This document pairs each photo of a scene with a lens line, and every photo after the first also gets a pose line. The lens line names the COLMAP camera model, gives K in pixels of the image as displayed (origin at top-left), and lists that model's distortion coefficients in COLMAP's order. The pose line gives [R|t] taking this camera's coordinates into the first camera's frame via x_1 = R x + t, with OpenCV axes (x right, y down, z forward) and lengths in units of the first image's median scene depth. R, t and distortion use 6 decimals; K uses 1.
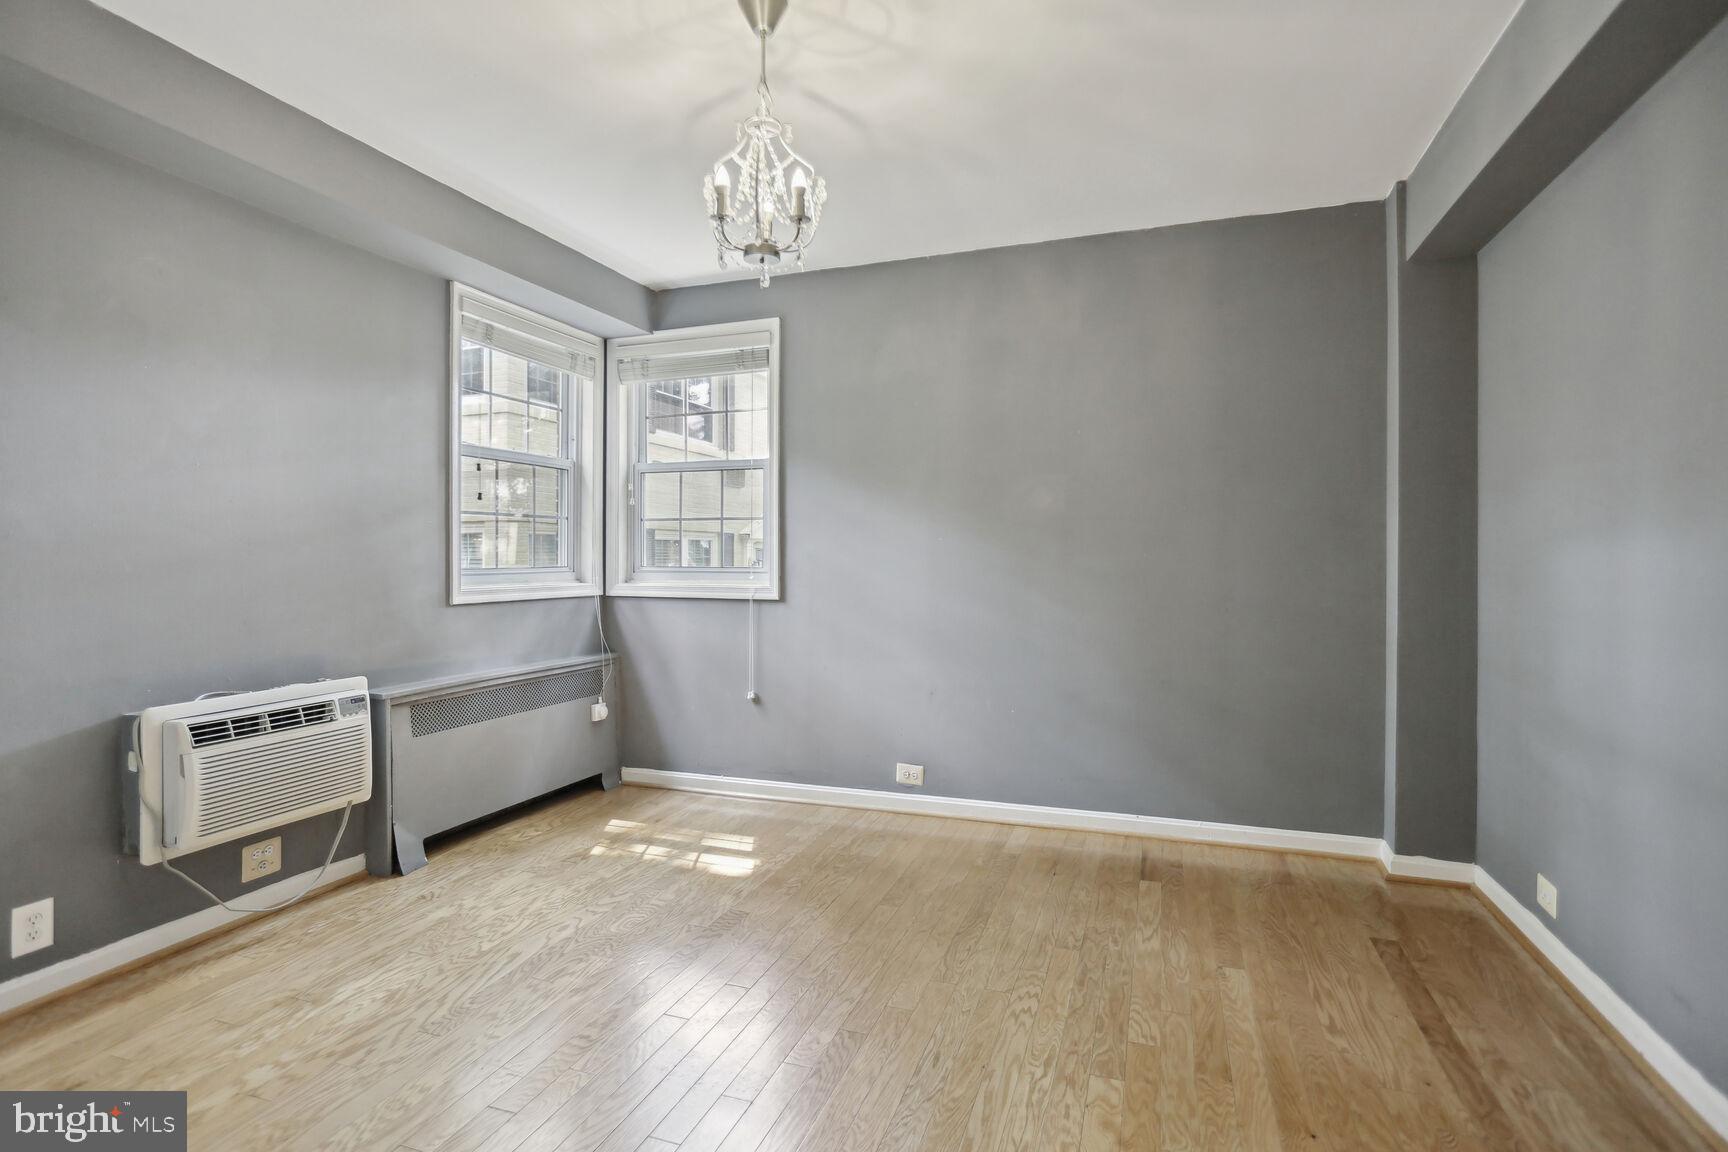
lens RADIAL K [[860.9, 0, 853.5], [0, 860.9, 563.5], [0, 0, 1]] dist [-0.048929, 0.033827]
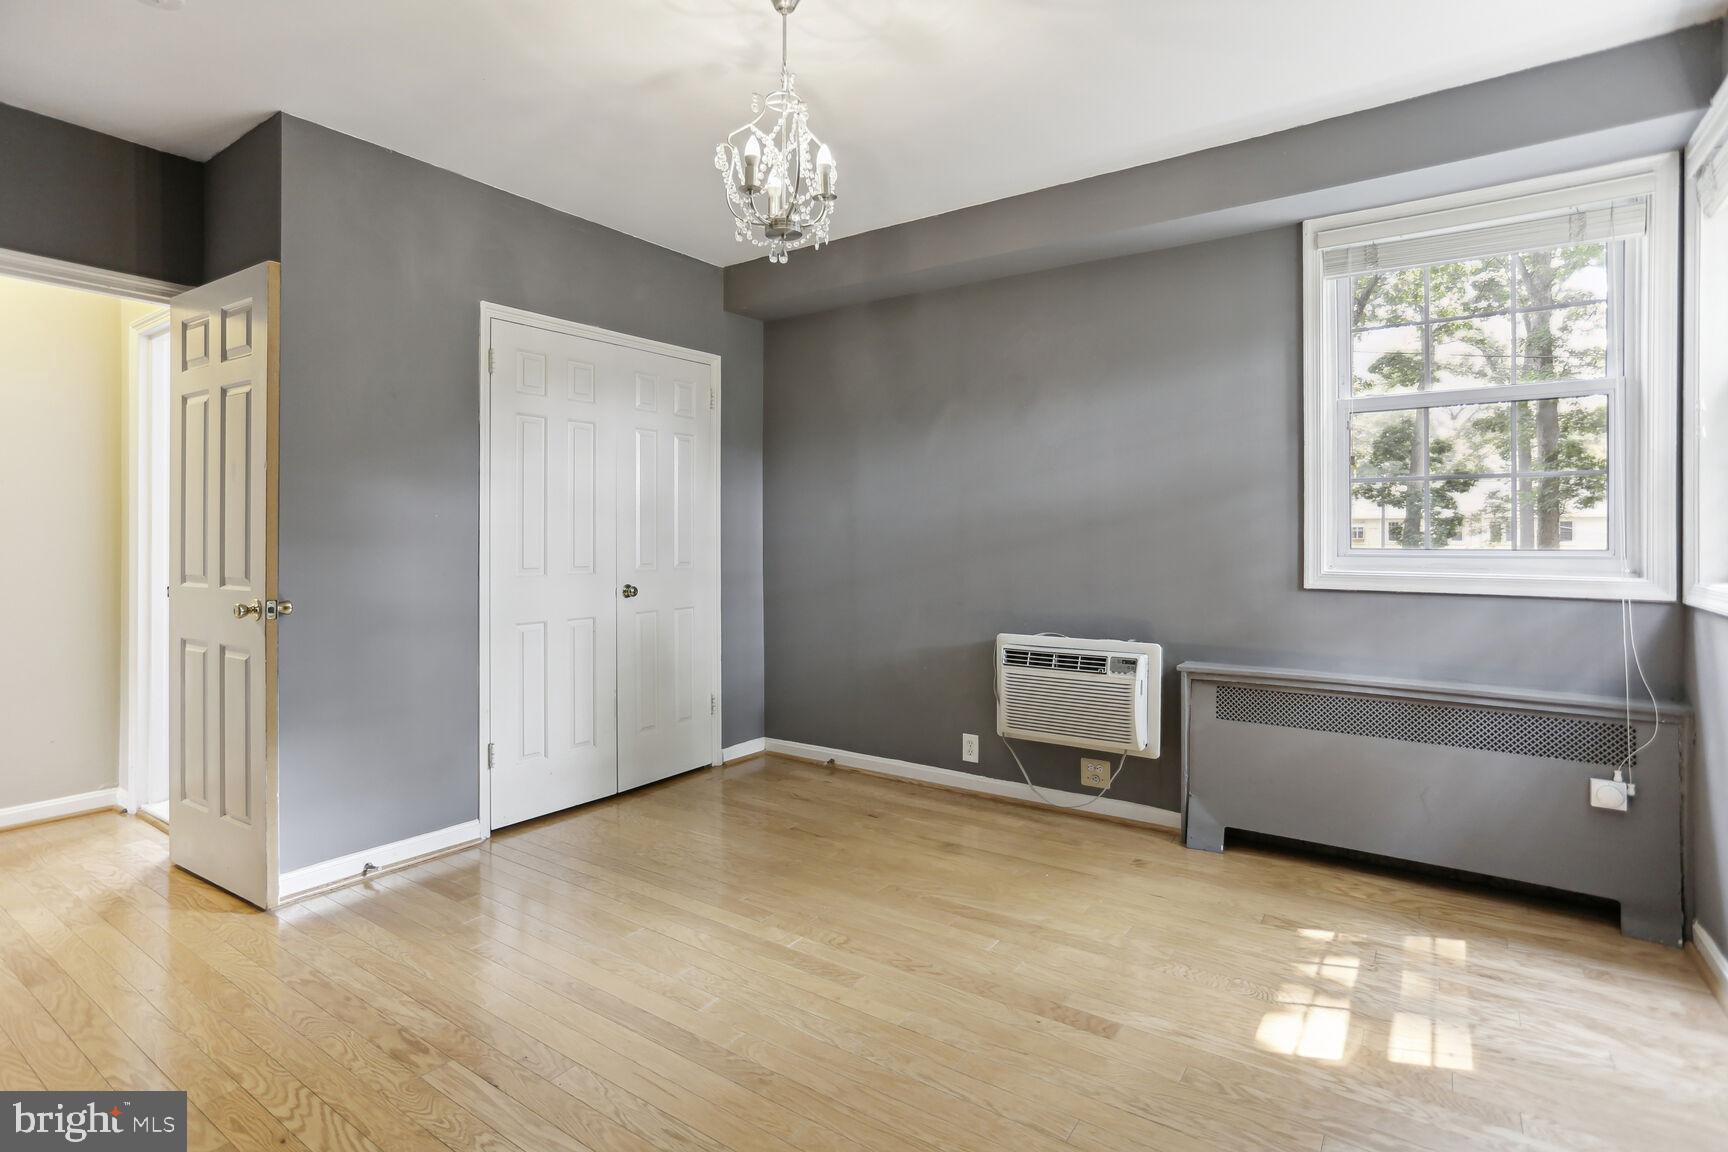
lens RADIAL K [[838.3, 0, 869.5], [0, 838.3, 540.9], [0, 0, 1]] dist [-0.013148, 0.000176]
pose [[-0.246644, 0.007803, -0.969075, 0.486397], [-0.007272, 0.999925, 0.009902, -0.006756], [0.969079, 0.009489, -0.246568, 0.799573]]
